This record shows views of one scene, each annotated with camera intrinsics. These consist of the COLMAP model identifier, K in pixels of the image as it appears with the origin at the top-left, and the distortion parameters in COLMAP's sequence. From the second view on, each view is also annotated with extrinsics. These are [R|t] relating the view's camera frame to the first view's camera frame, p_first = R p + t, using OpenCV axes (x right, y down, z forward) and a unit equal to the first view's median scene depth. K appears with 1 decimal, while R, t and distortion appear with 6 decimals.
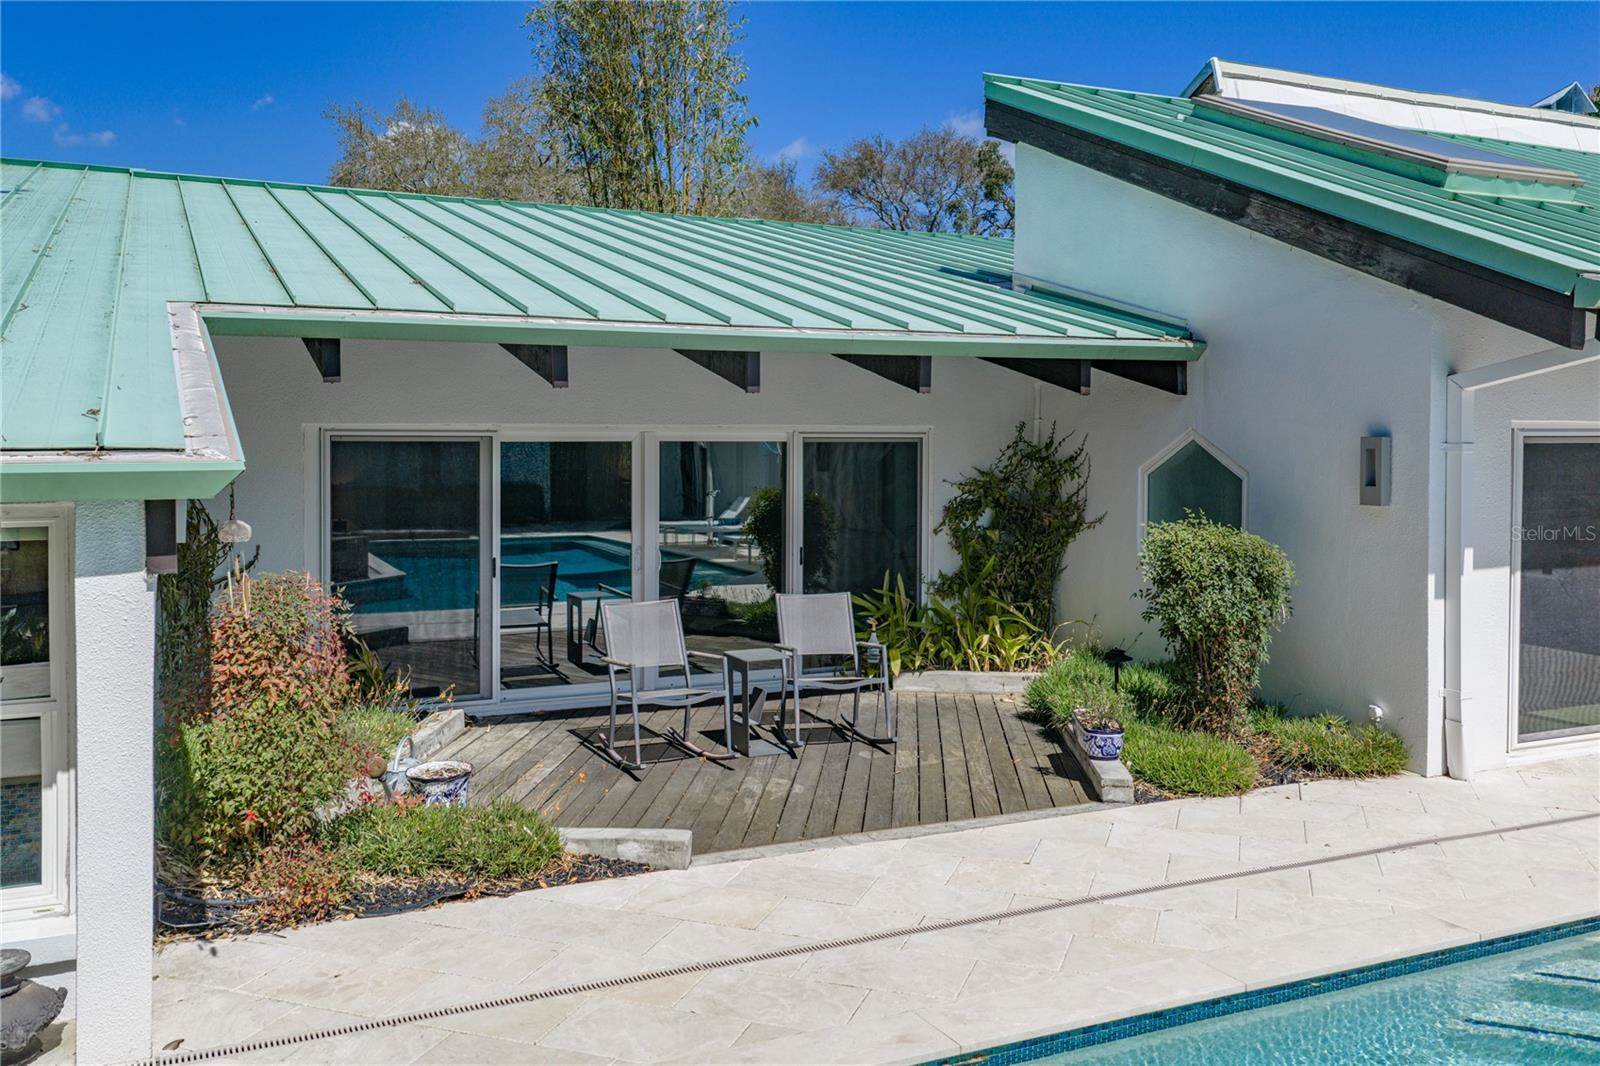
lens RADIAL K [[1339.7, 0, 751.0], [0, 1339.7, 466.0], [0, 0, 1]] dist [0.015700, 0.013155]
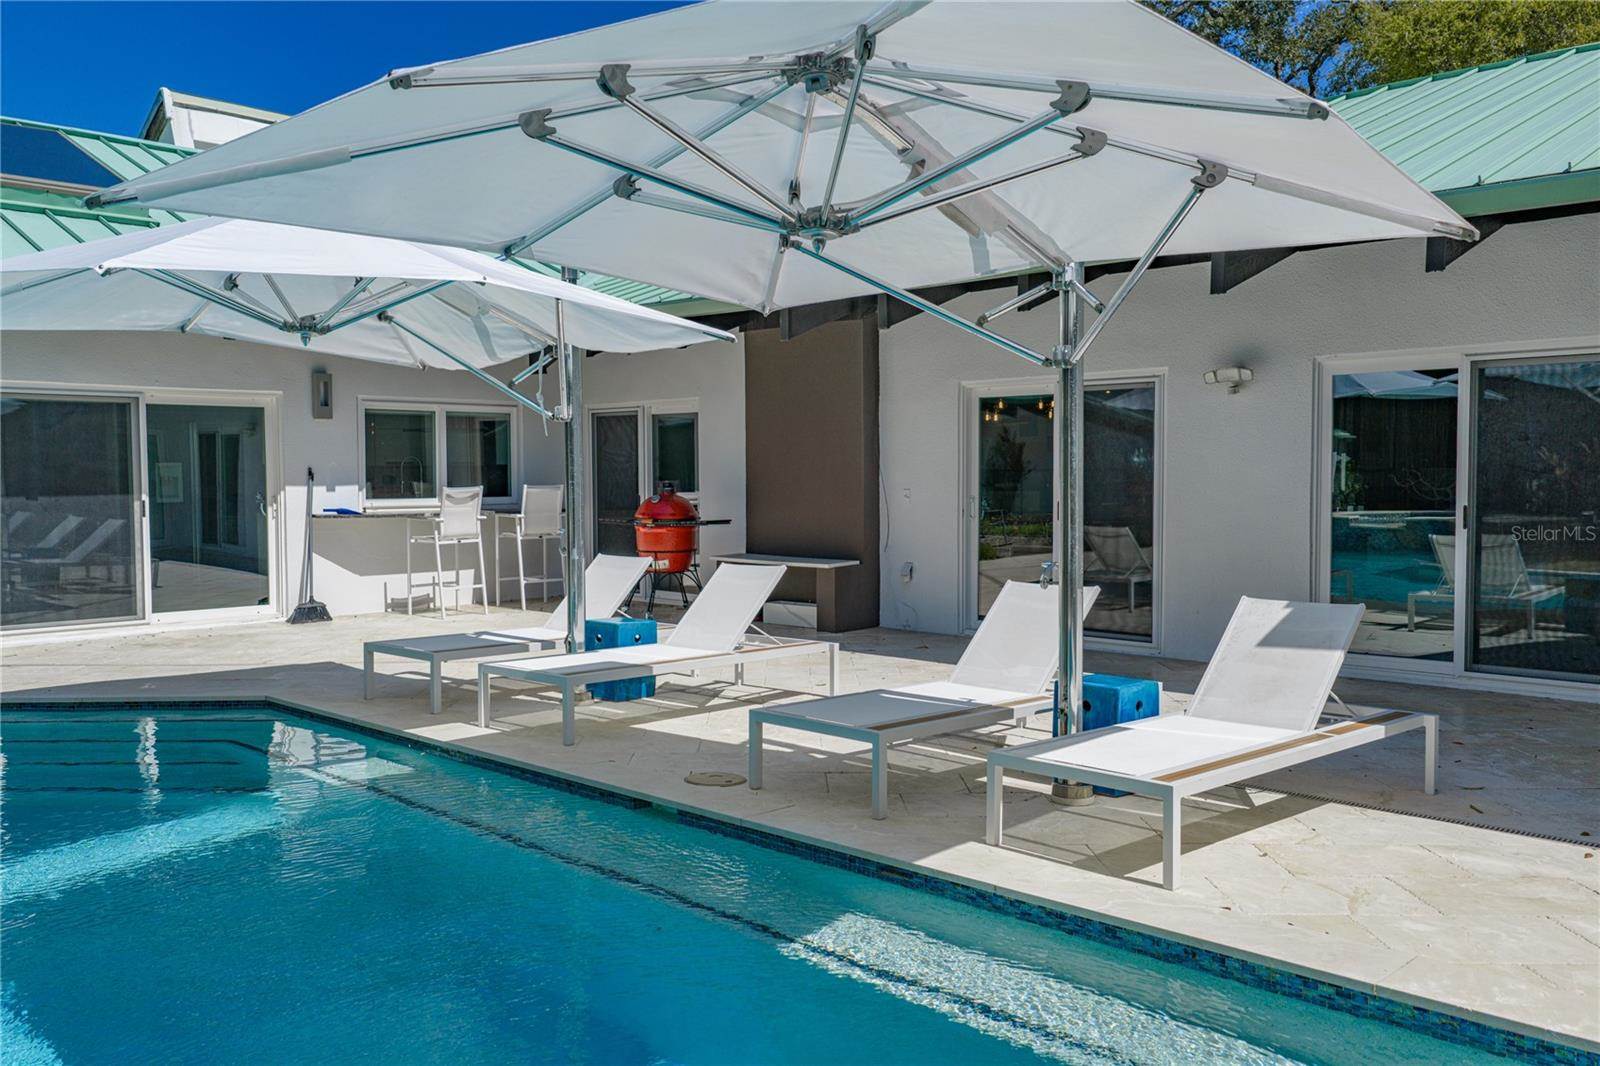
lens RADIAL K [[1326.7, 0, 800.0], [0, 1326.7, 533.0], [0, 0, 1]] dist [0.037026, -0.013323]
pose [[0.936344, -0.021043, 0.350453, 0.762552], [0.012404, 0.999562, 0.026879, 0.078290], [-0.350866, -0.020821, 0.936194, -0.425904]]
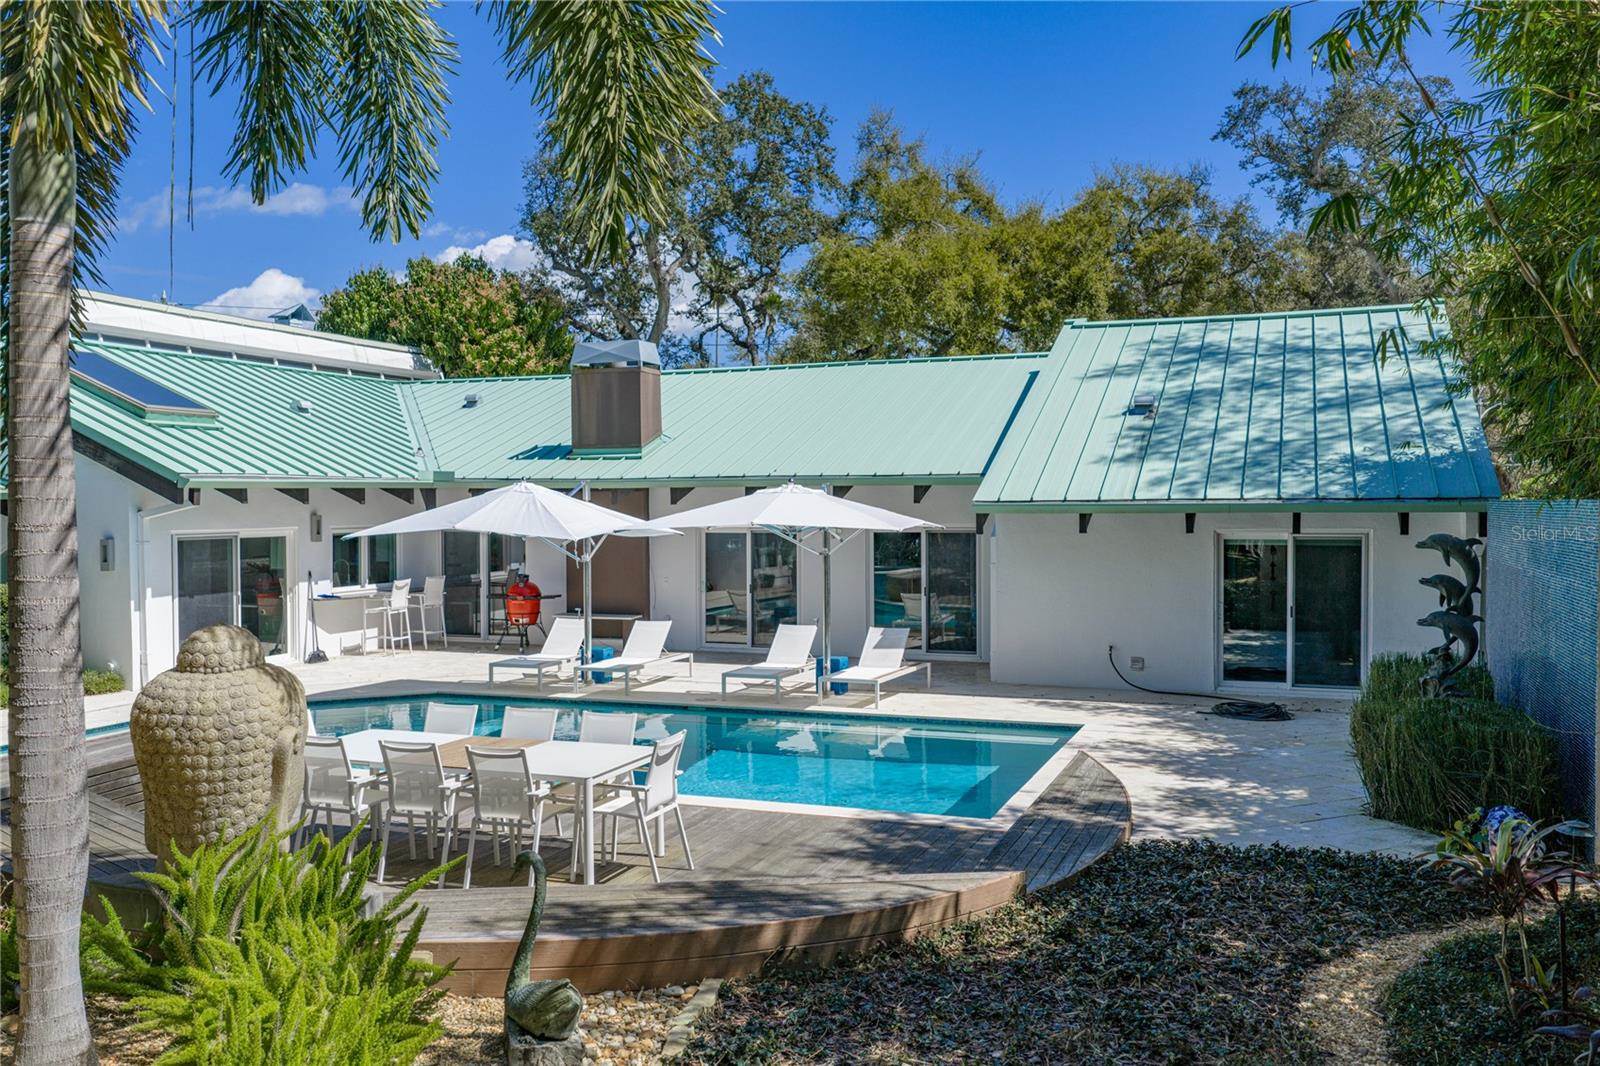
lens RADIAL K [[1364.4, 0, 793.4], [0, 1364.4, 534.4], [0, 0, 1]] dist [0.034543, 0.000740]
pose [[0.708477, -0.021183, 0.705416, -0.285376], [0.020404, 0.999746, 0.009530, -0.025101], [-0.705438, 0.007642, 0.708730, -1.216892]]
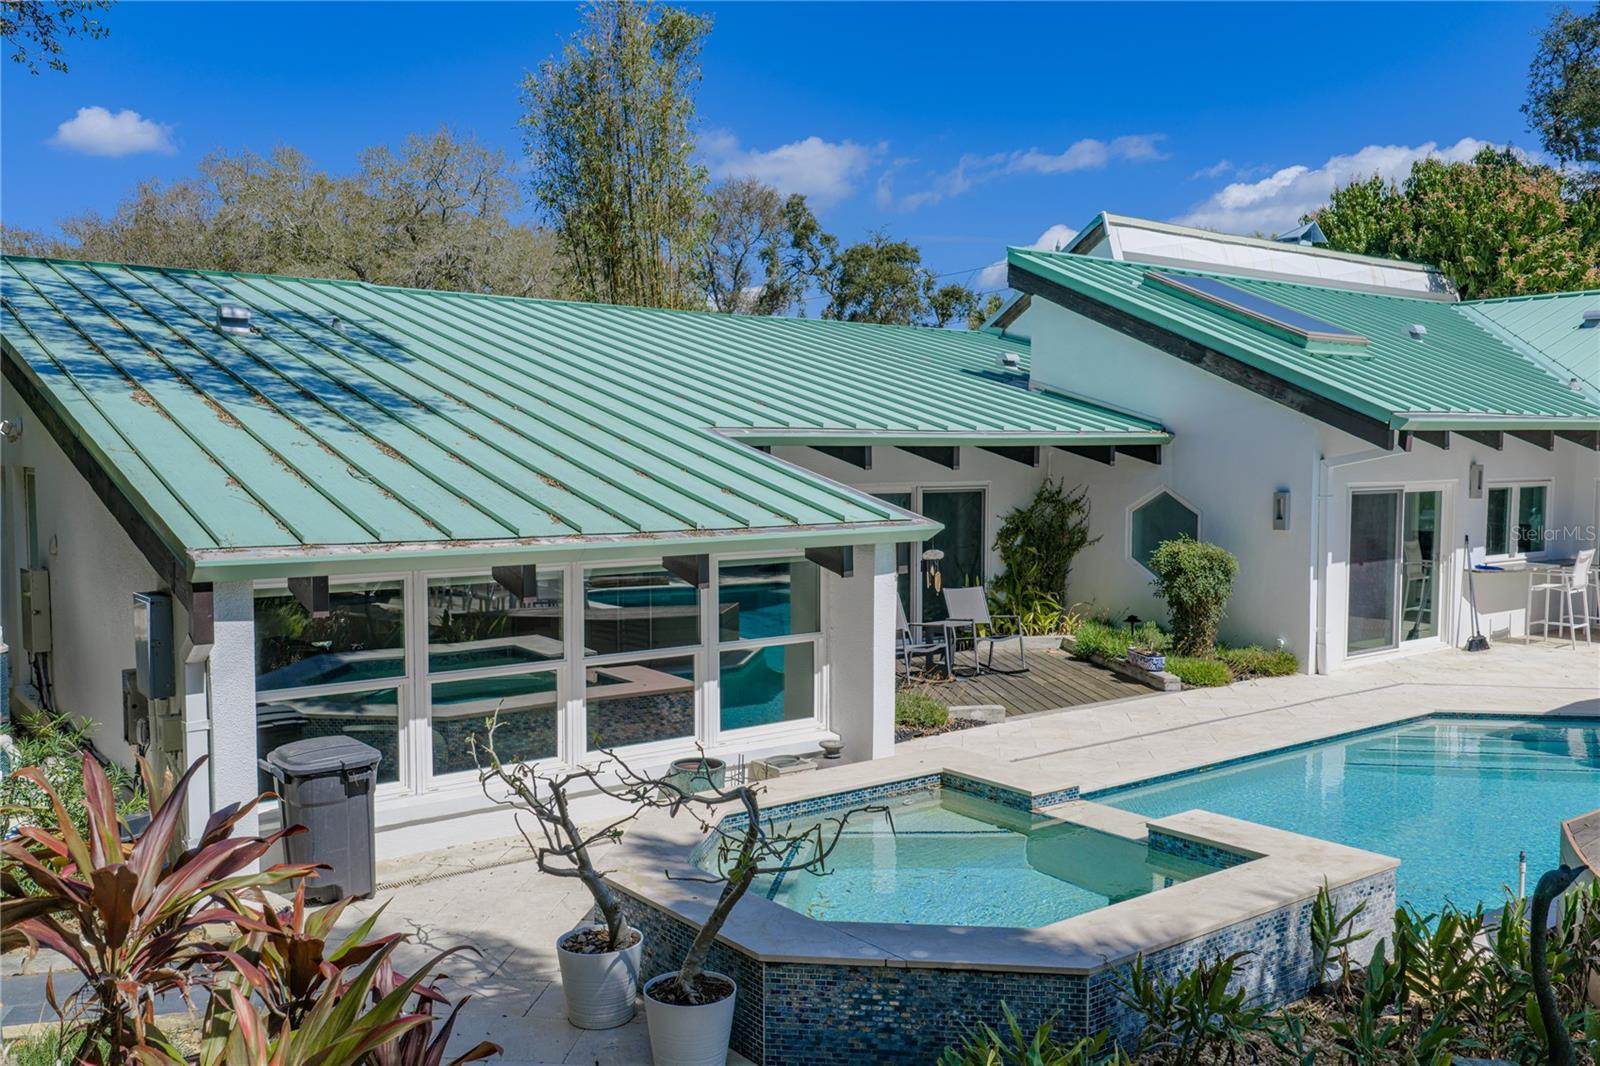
lens RADIAL K [[1364.4, 0, 793.4], [0, 1364.4, 534.4], [0, 0, 1]] dist [0.034543, 0.000740]
pose [[0.971622, -0.016775, 0.235945, -0.551960], [0.007880, 0.999224, 0.038591, -0.037052], [-0.236409, -0.035637, 0.971000, -0.580631]]
